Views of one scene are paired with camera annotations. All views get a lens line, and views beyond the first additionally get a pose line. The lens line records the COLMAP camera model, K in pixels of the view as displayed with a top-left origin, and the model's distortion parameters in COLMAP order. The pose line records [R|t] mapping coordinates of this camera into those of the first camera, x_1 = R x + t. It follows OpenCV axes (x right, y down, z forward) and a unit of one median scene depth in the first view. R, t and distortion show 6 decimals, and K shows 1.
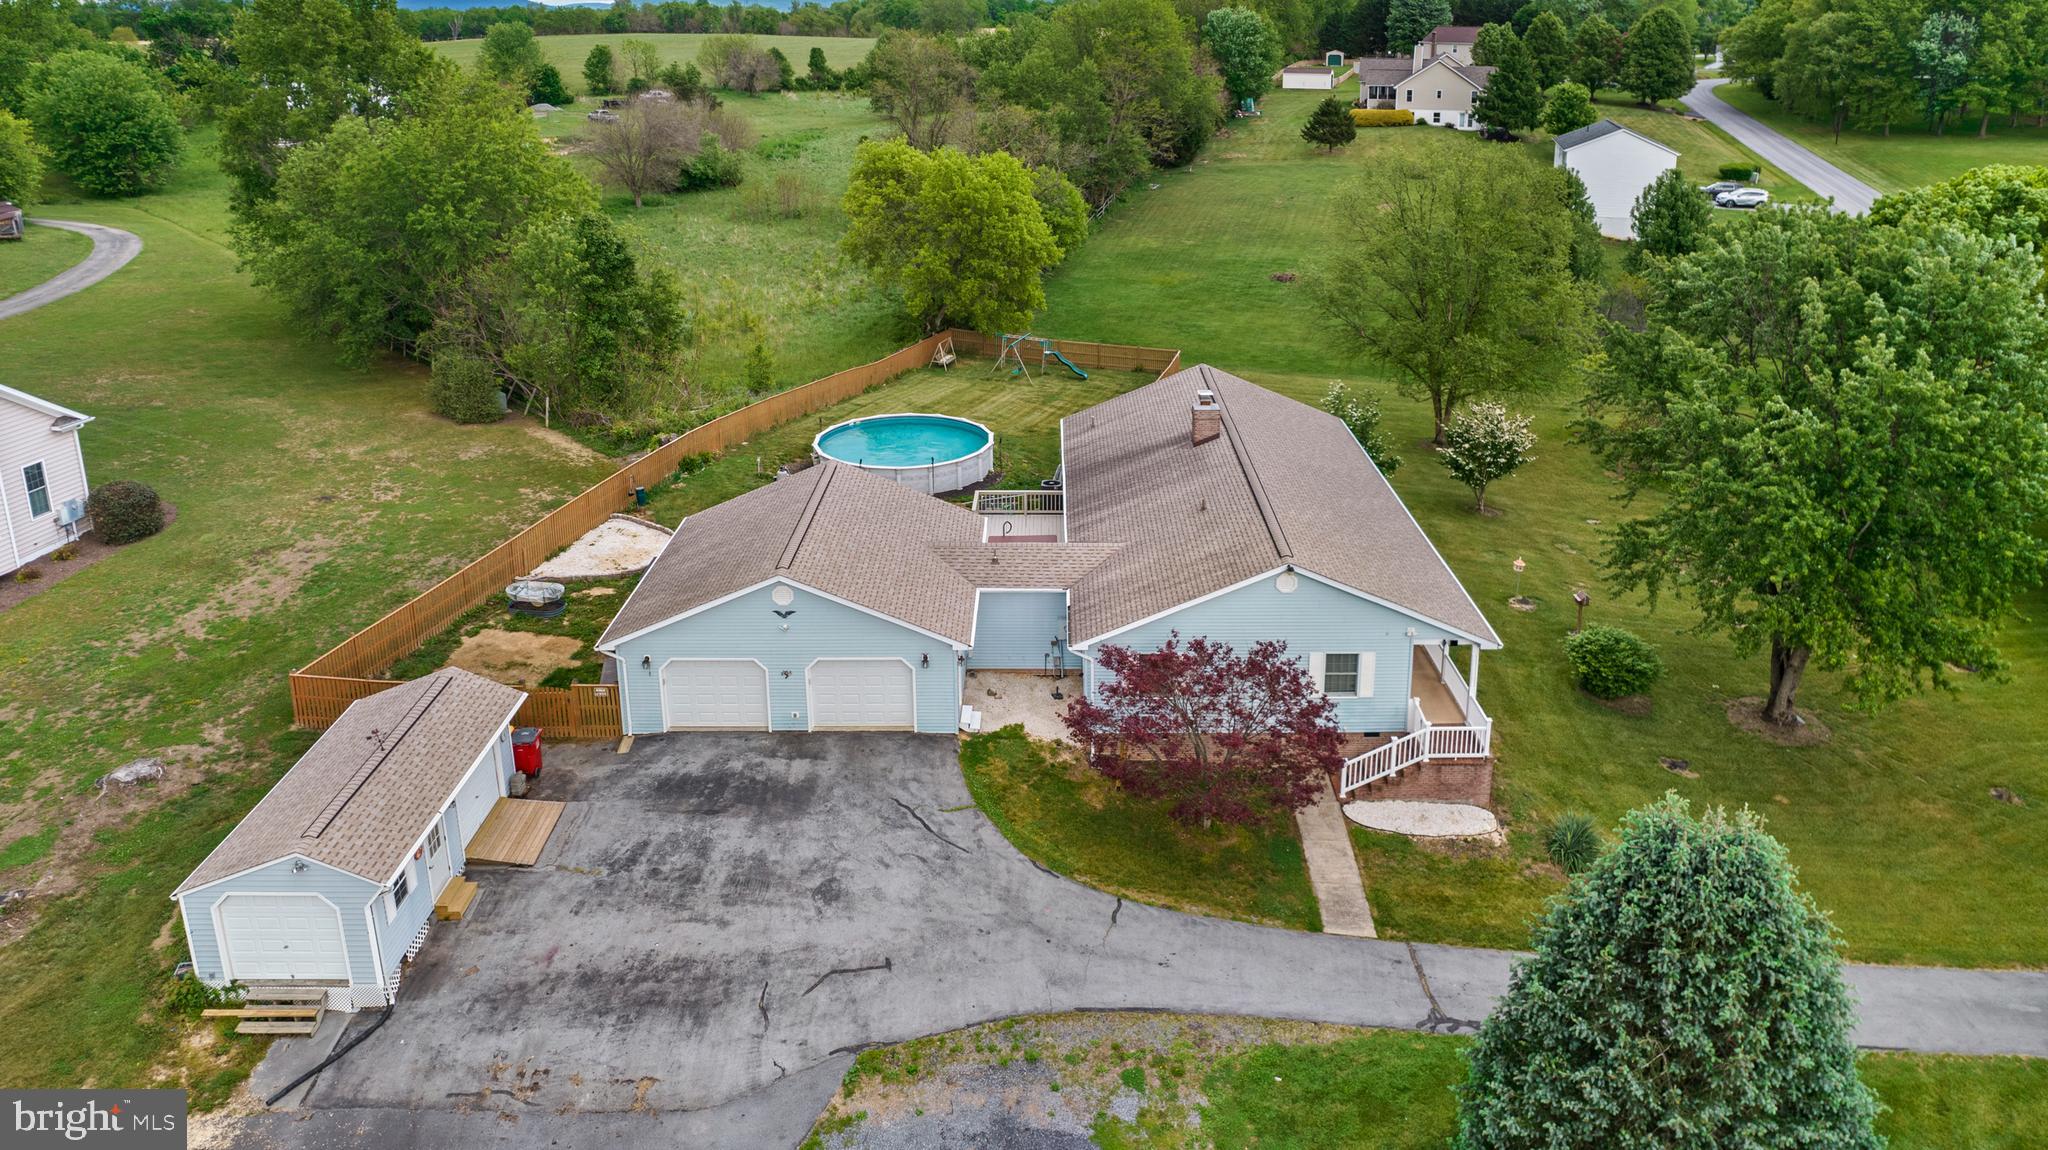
lens RADIAL K [[1326.8, 0, 1024.0], [0, 1326.8, 575.0], [0, 0, 1]] dist [-0.072629, 0.062312]
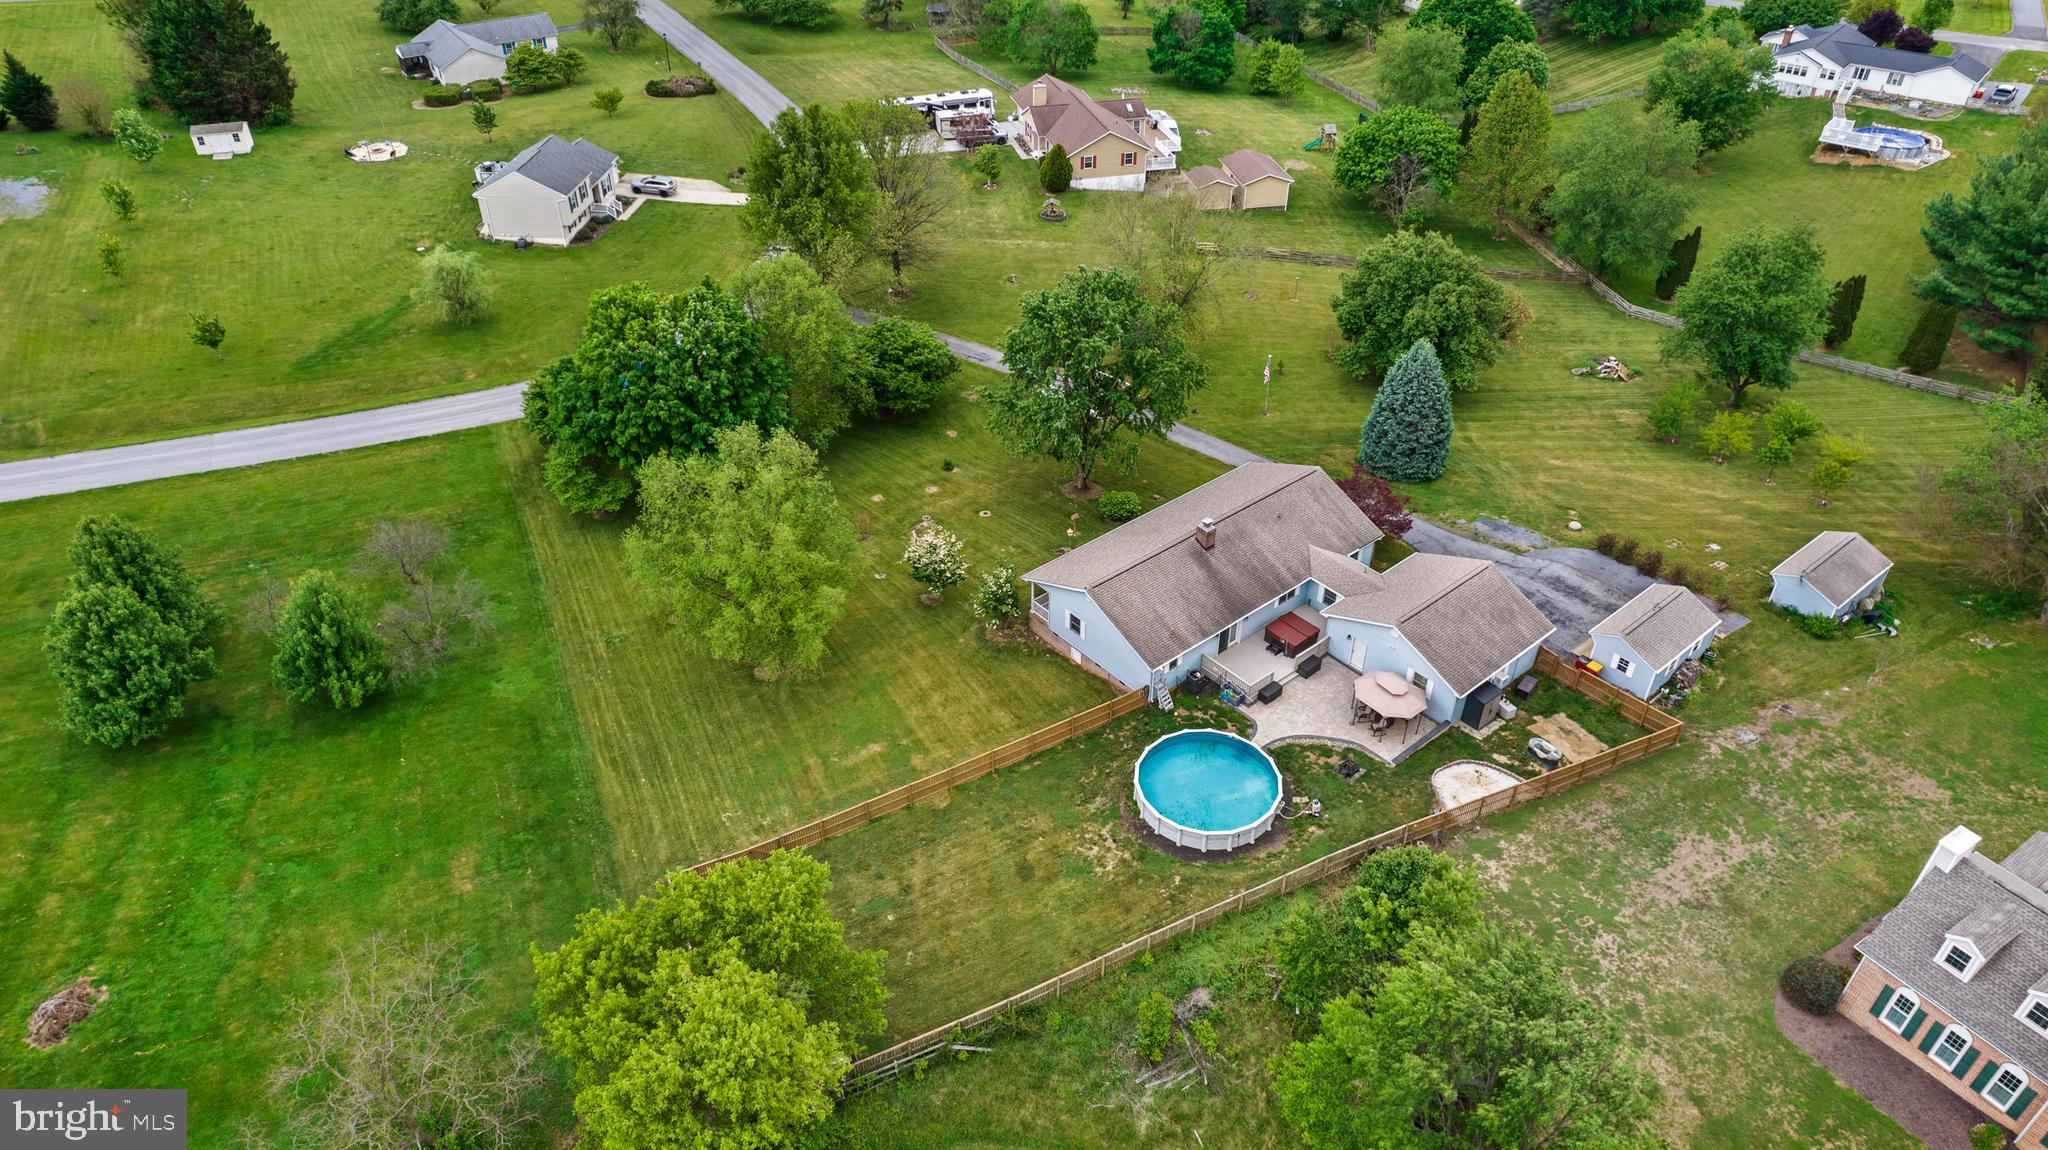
lens RADIAL K [[1326.8, 0, 1024.0], [0, 1326.8, 575.0], [0, 0, 1]] dist [-0.072629, 0.062312]
pose [[-0.658330, -0.441268, 0.609823, -1.099205], [0.301803, 0.587443, 0.750883, -2.042154], [-0.689577, 0.678375, -0.253556, 2.211554]]
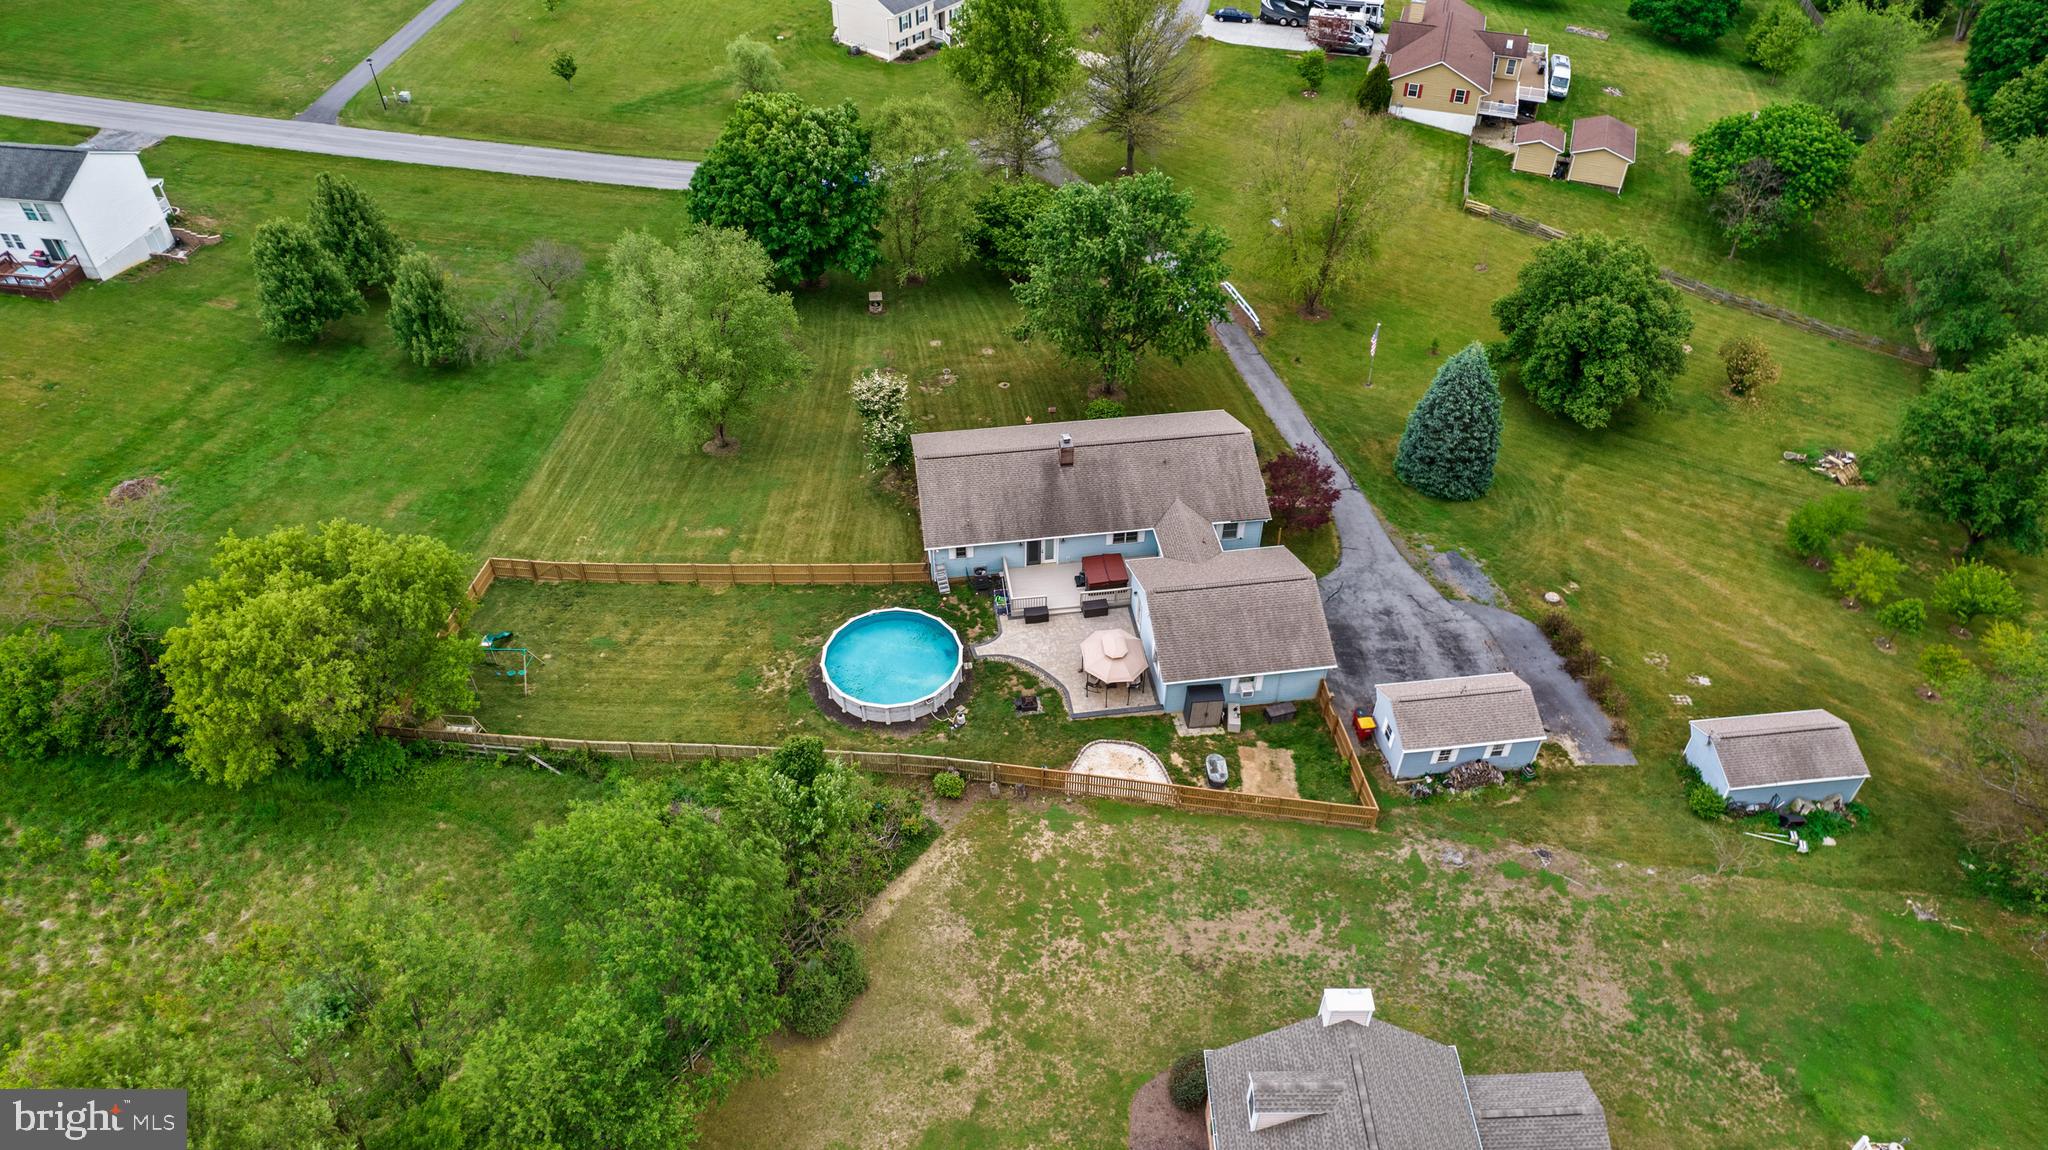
lens RADIAL K [[1326.8, 0, 1024.0], [0, 1326.8, 575.0], [0, 0, 1]] dist [-0.072629, 0.062312]
pose [[-0.161016, -0.647075, 0.745230, -1.743227], [0.387241, 0.653113, 0.650759, -1.614315], [-0.907809, 0.393366, 0.145413, 1.119853]]
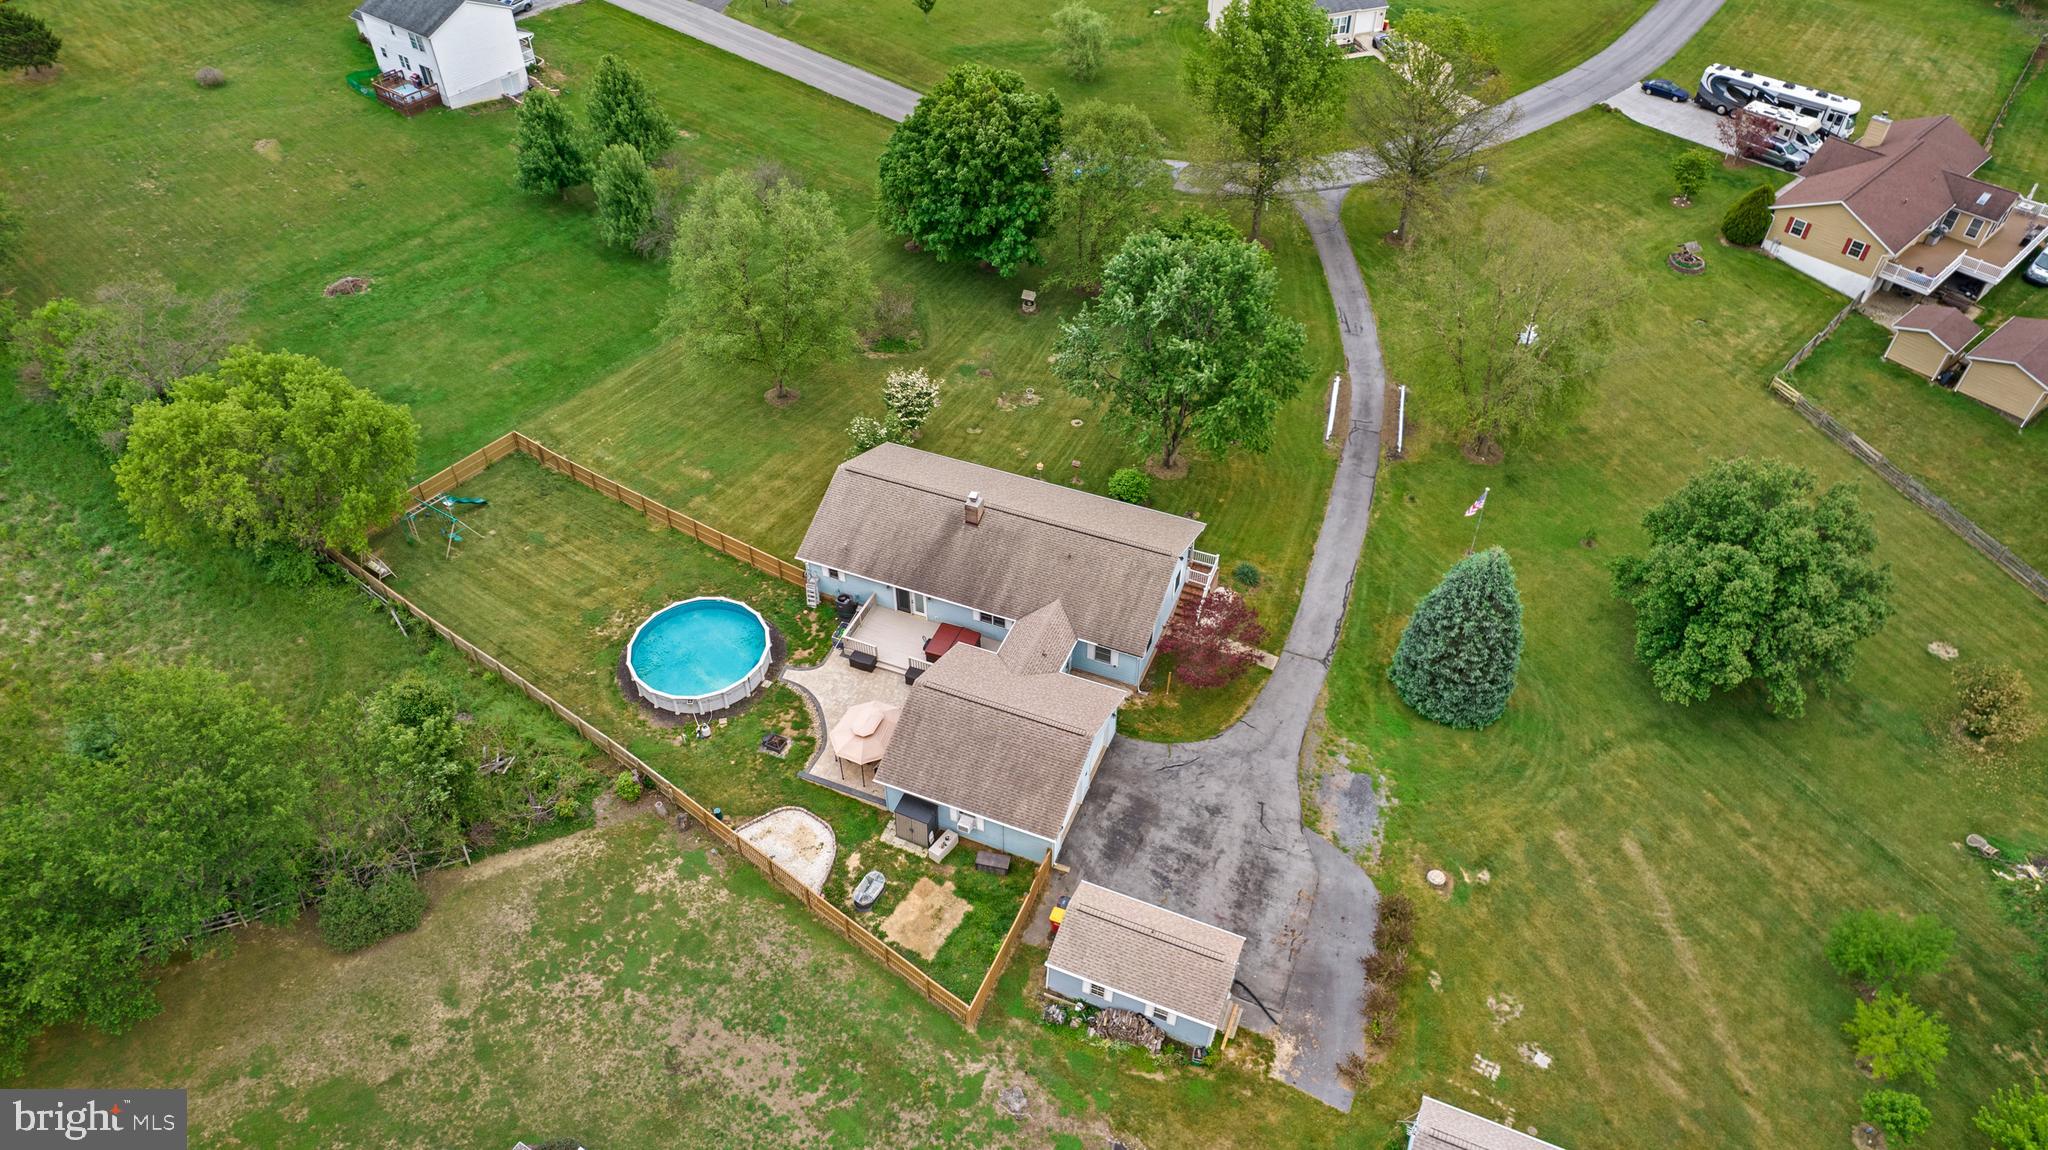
lens RADIAL K [[1329.5, 0, 1024.0], [0, 1329.5, 575.0], [0, 0, 1]] dist [-0.064975, 0.034974]
pose [[0.358408, -0.634948, 0.684386, -1.387856], [0.366395, 0.769940, 0.522443, -1.218048], [-0.858661, 0.063508, 0.508595, 0.099806]]
